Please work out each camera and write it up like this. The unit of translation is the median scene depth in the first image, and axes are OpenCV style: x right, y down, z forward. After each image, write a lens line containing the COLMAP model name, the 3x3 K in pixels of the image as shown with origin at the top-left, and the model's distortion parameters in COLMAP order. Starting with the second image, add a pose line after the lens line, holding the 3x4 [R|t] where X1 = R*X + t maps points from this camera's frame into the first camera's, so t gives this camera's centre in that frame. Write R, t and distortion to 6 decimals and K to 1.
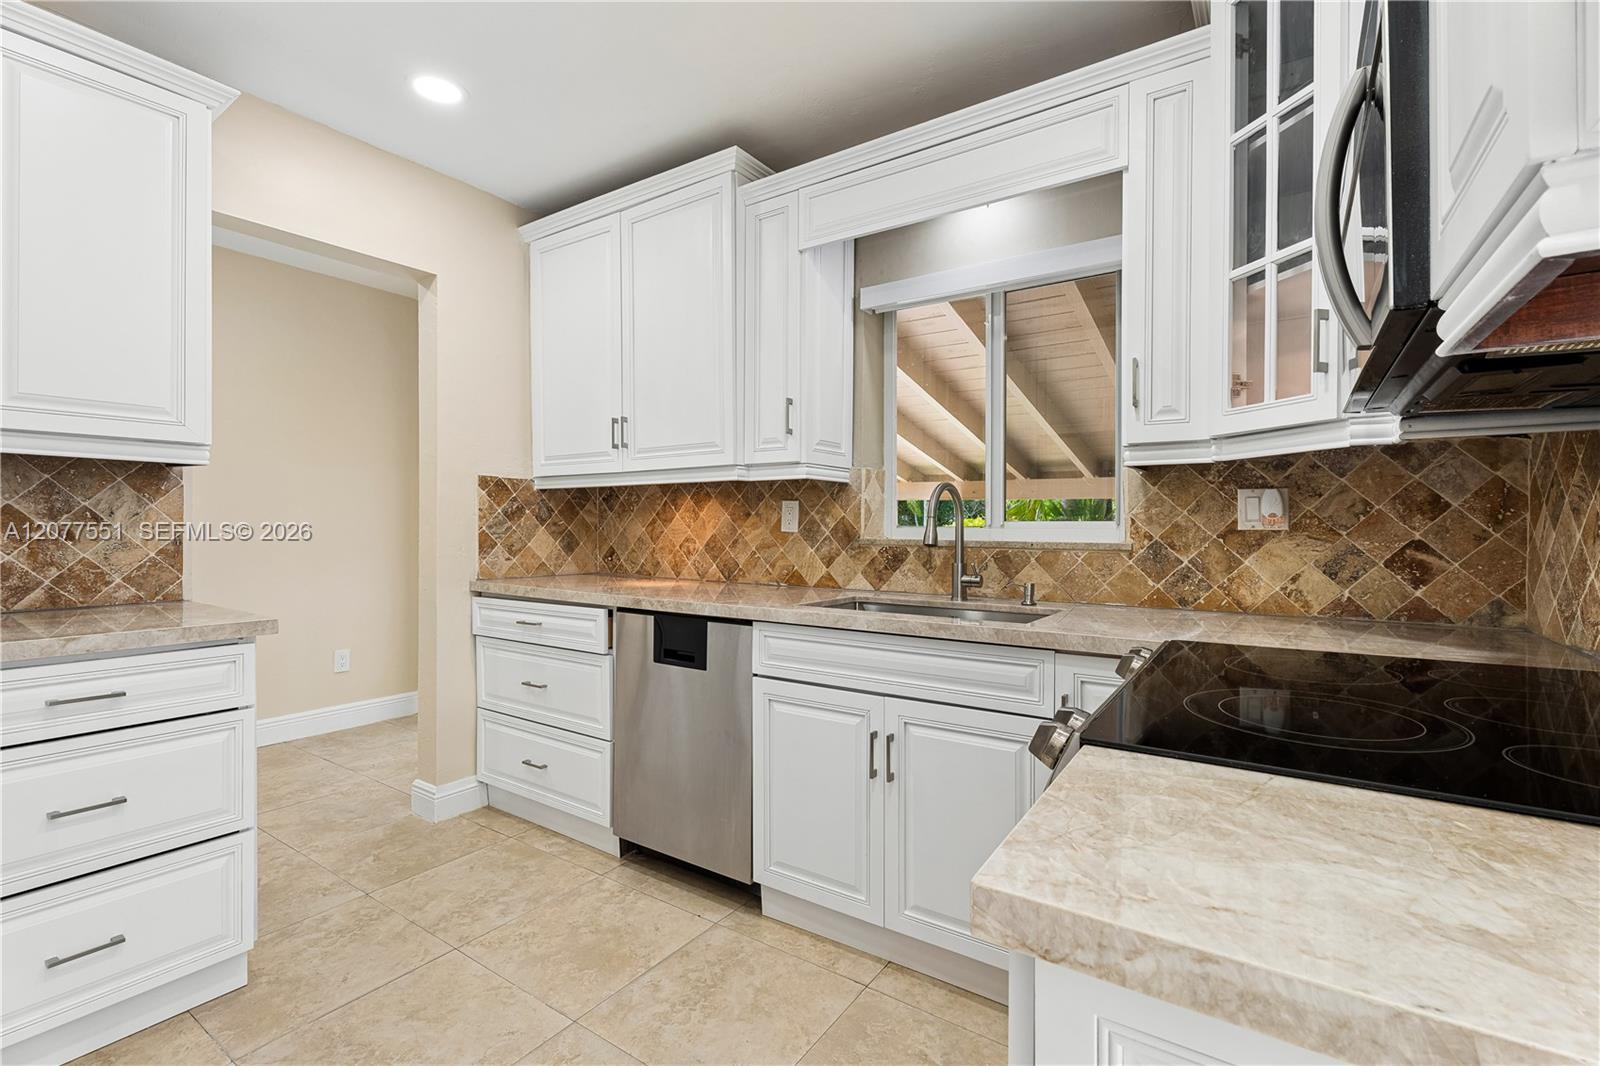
lens RADIAL K [[727.4, 0, 795.1], [0, 727.4, 533.8], [0, 0, 1]] dist [0.000729, -0.003183]
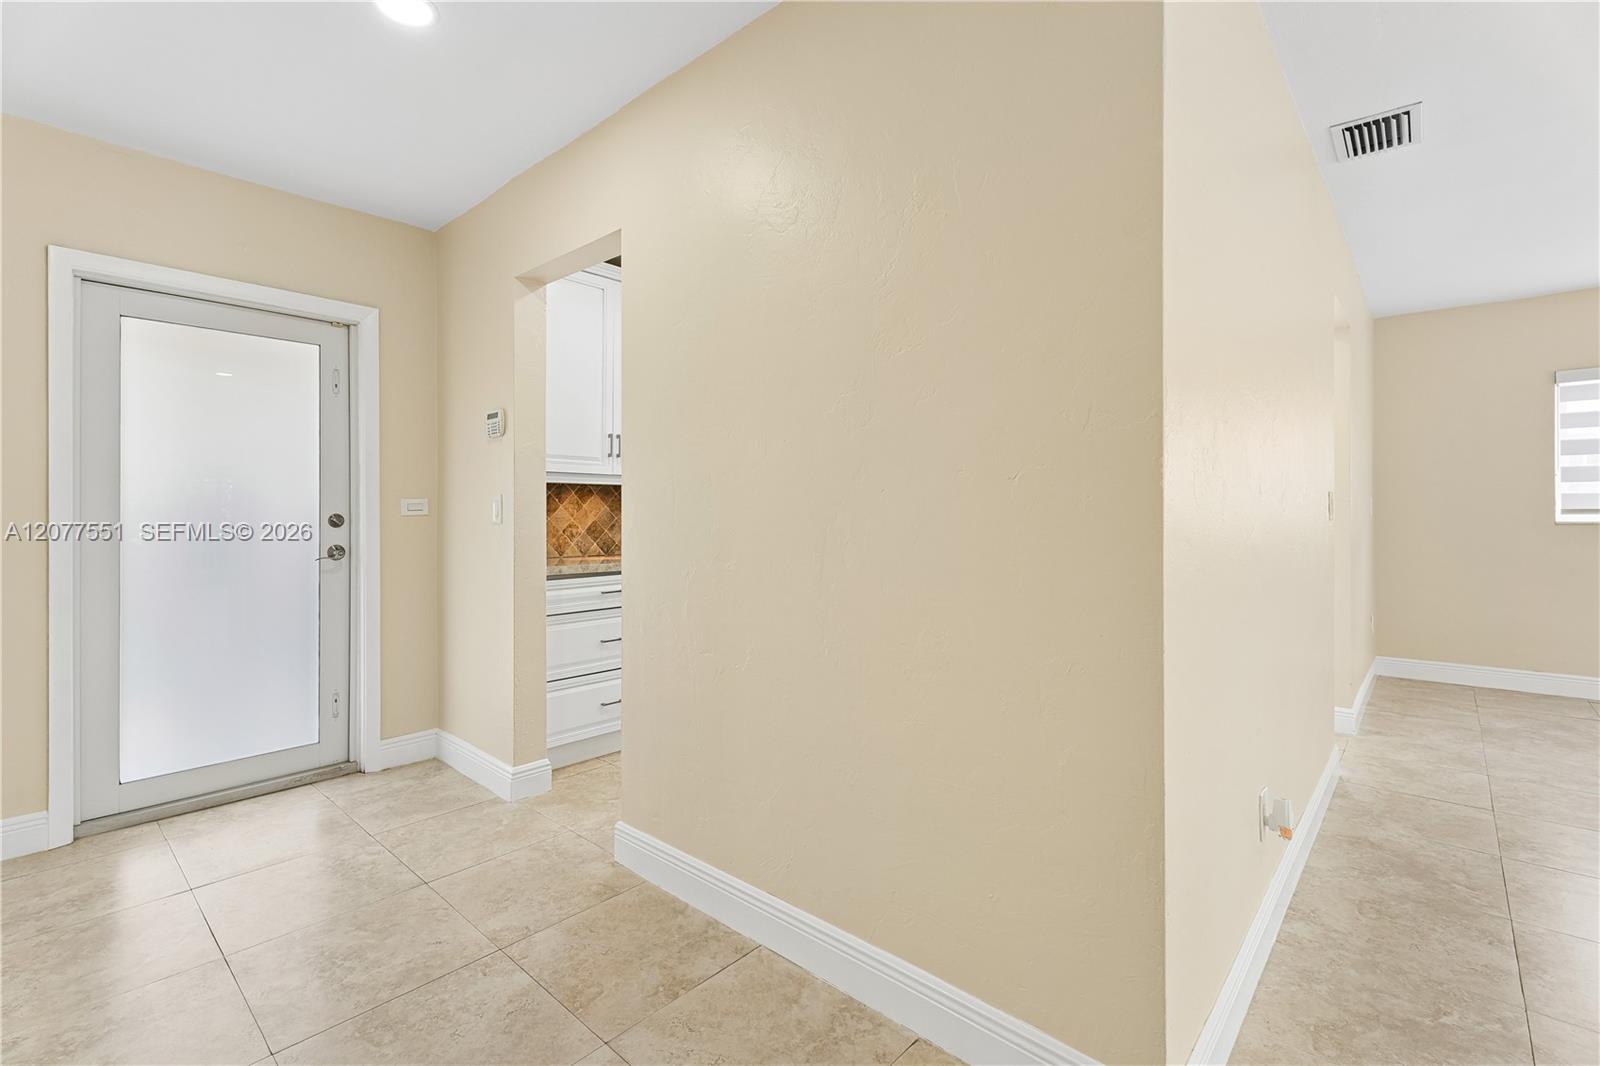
lens RADIAL K [[727.4, 0, 805.8], [0, 727.4, 506.3], [0, 0, 1]] dist [0.000729, -0.003183]
pose [[0.138419, 0.003527, 0.990367, -2.505888], [0.013288, 0.999897, -0.005418, -0.024853], [-0.990285, 0.013910, 0.138358, 0.773134]]
